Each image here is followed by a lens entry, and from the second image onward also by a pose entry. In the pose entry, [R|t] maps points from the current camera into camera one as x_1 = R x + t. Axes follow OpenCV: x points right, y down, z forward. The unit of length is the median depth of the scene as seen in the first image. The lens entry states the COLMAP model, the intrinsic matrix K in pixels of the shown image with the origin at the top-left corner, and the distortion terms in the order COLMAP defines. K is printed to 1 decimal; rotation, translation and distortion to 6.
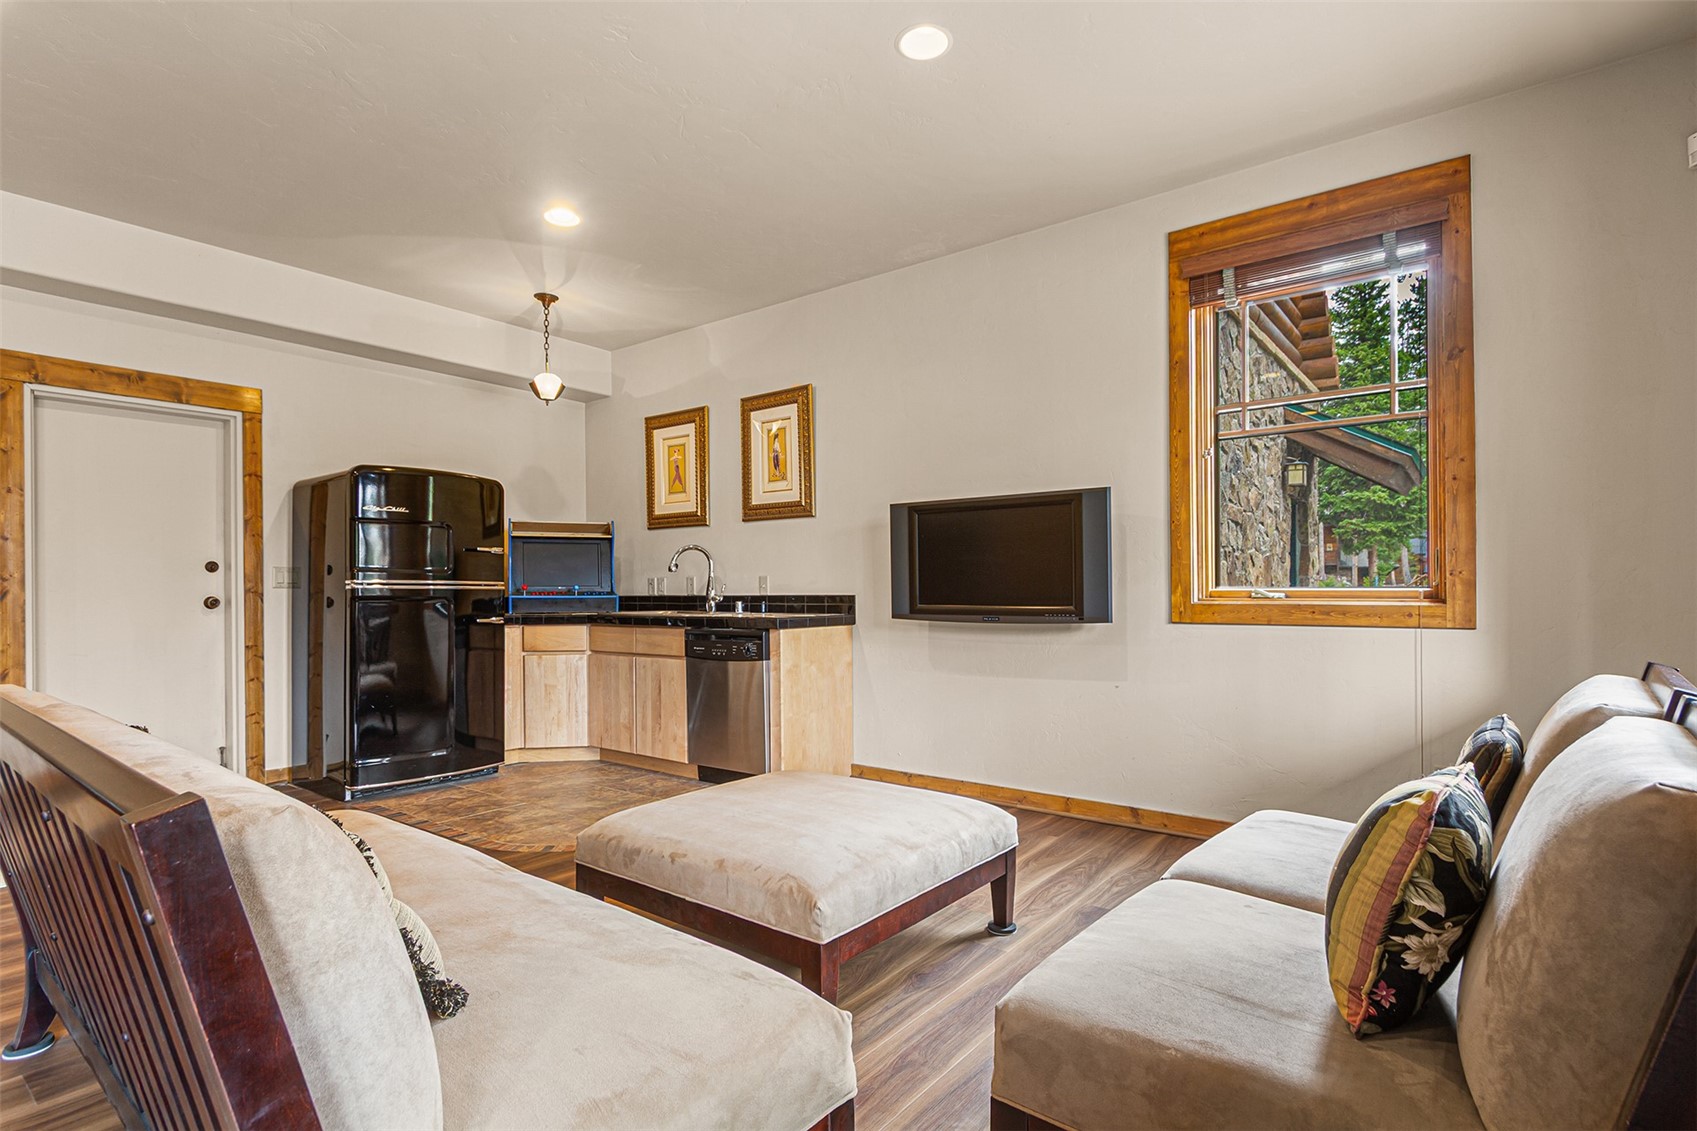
lens RADIAL K [[875.2, 0, 846.6], [0, 875.2, 594.1], [0, 0, 1]] dist [0.001884, -0.001031]
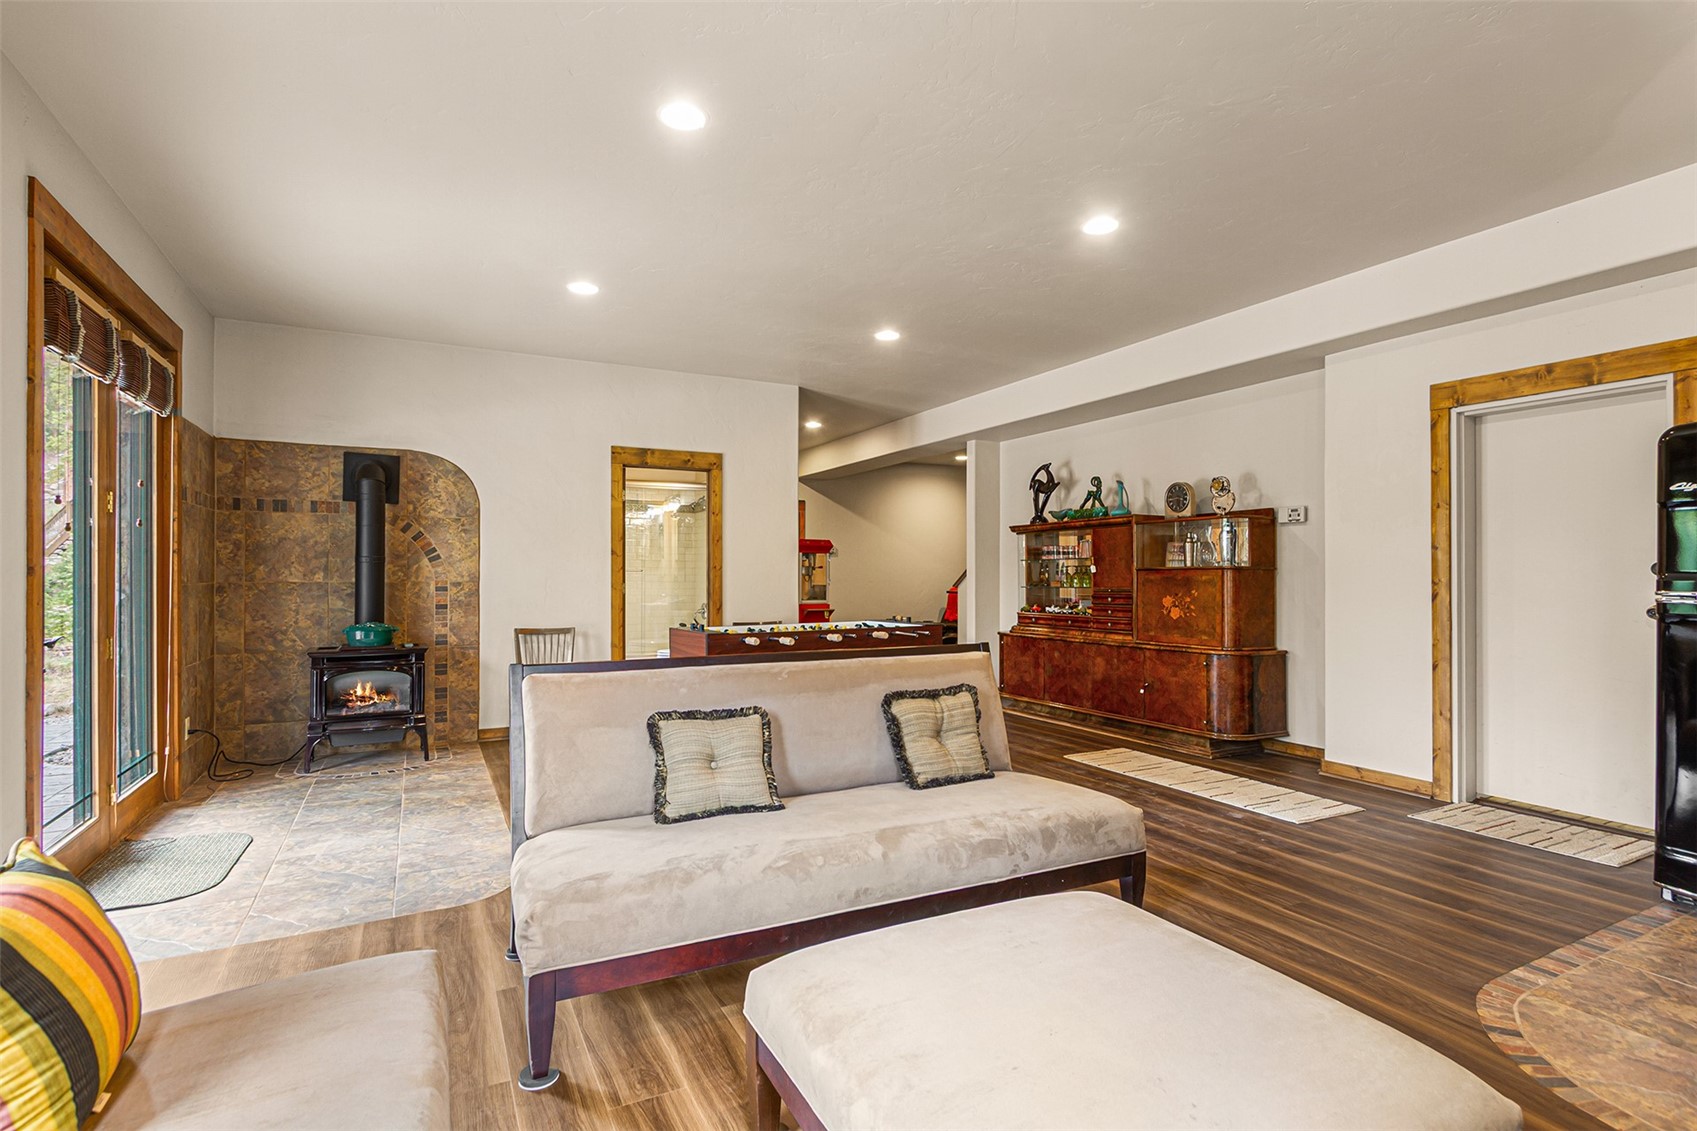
lens RADIAL K [[813.6, 0, 841.7], [0, 813.6, 593.1], [0, 0, 1]] dist [0.005128, -0.000456]
pose [[-0.414343, 0.022255, -0.909849, 0.277826], [-0.007416, 0.999585, 0.027827, -0.024192], [0.910091, 0.018277, -0.414006, 0.602002]]
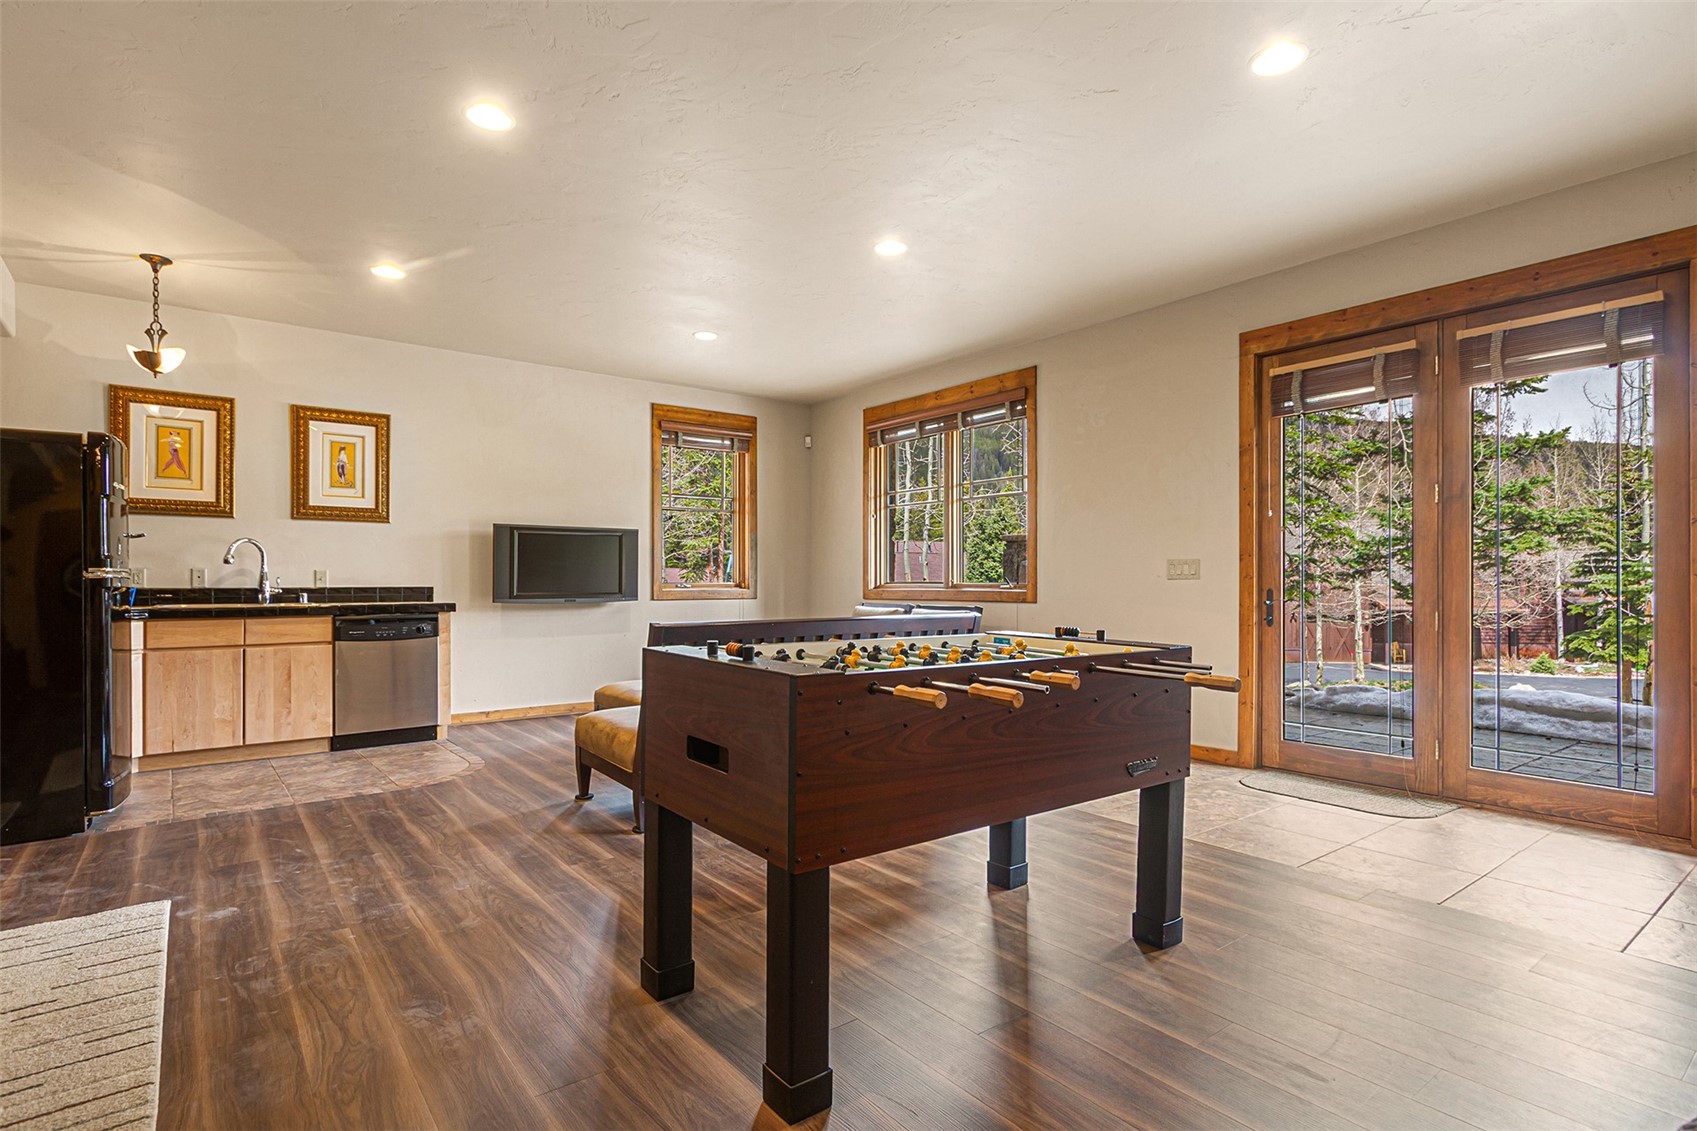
lens RADIAL K [[813.6, 0, 841.7], [0, 813.6, 593.1], [0, 0, 1]] dist [0.005128, -0.000456]
pose [[0.232502, -0.007142, 0.972570, -1.015944], [0.005940, 0.999965, 0.005923, 0.007048], [-0.972578, 0.004400, 0.232536, 0.120714]]
